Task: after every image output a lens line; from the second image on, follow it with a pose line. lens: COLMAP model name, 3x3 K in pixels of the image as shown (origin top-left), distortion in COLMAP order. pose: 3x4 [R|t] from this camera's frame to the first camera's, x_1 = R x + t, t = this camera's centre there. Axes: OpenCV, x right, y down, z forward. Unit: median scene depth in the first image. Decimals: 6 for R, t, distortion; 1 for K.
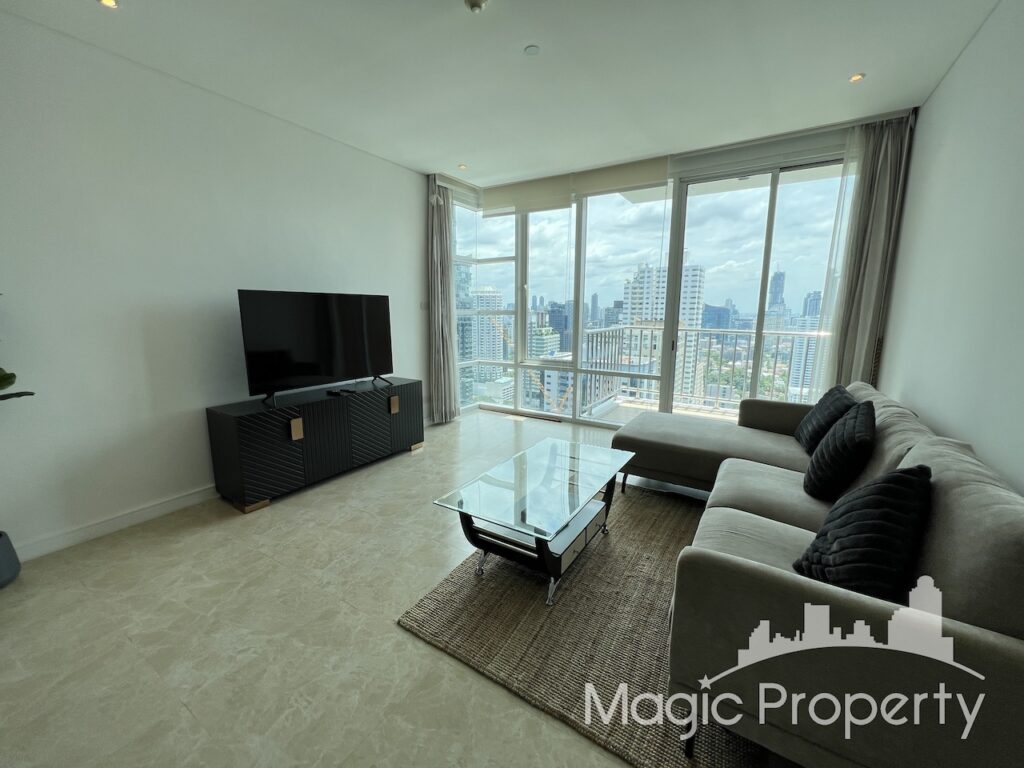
lens RADIAL K [[411.7, 0, 509.7], [0, 411.7, 380.7], [0, 0, 1]] dist [-0.003677, 0.000799]
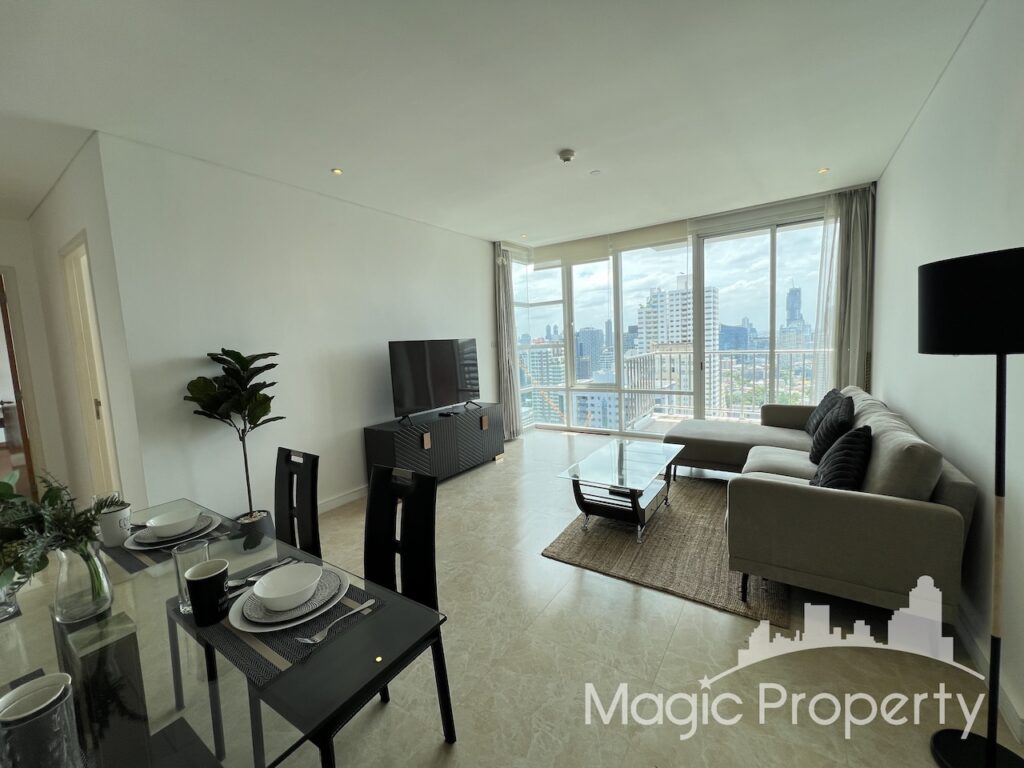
lens RADIAL K [[411.7, 0, 509.4], [0, 411.7, 380.8], [0, 0, 1]] dist [-0.003677, 0.000799]
pose [[0.998034, -0.048130, -0.040143, -0.153853], [0.045058, 0.996224, -0.074208, 0.027918], [0.043563, 0.072253, 0.996435, -0.293474]]
